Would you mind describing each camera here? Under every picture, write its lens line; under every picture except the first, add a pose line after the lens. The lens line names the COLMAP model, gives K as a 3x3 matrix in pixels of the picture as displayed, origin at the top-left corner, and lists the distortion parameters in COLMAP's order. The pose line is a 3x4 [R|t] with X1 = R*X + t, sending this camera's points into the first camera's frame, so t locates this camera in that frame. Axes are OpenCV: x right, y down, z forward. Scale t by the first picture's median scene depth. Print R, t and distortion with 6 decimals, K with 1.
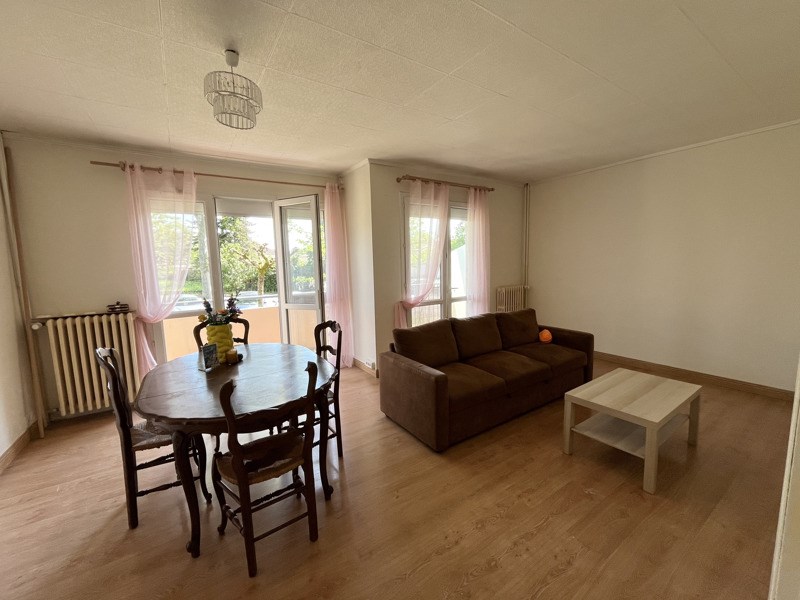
lens RADIAL K [[323.0, 0, 403.4], [0, 323.0, 299.2], [0, 0, 1]] dist [-0.002696, -0.000132]
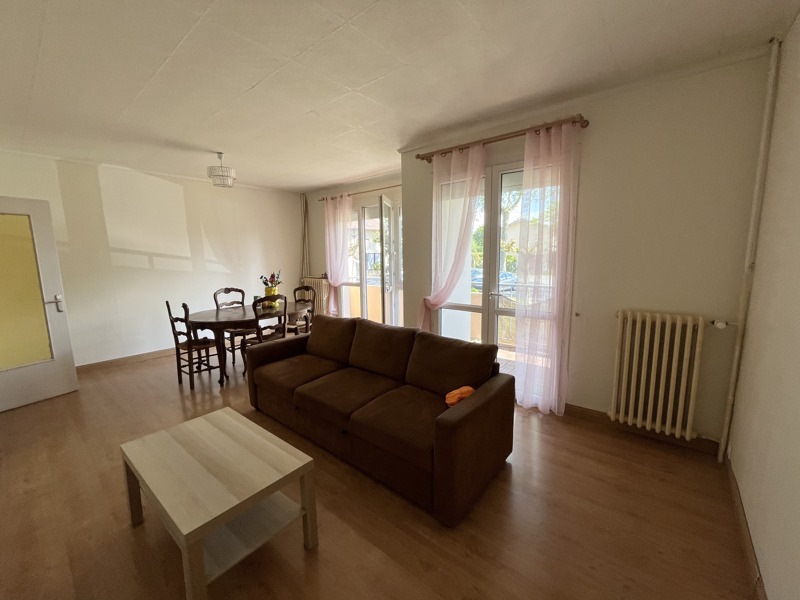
lens RADIAL K [[323.0, 0, 399.2], [0, 323.0, 302.1], [0, 0, 1]] dist [-0.002696, -0.000132]
pose [[0.288353, 0.160379, -0.943998, 0.833110], [-0.108519, 0.984995, 0.134196, -0.097951], [0.951355, 0.063746, 0.301430, 0.672408]]
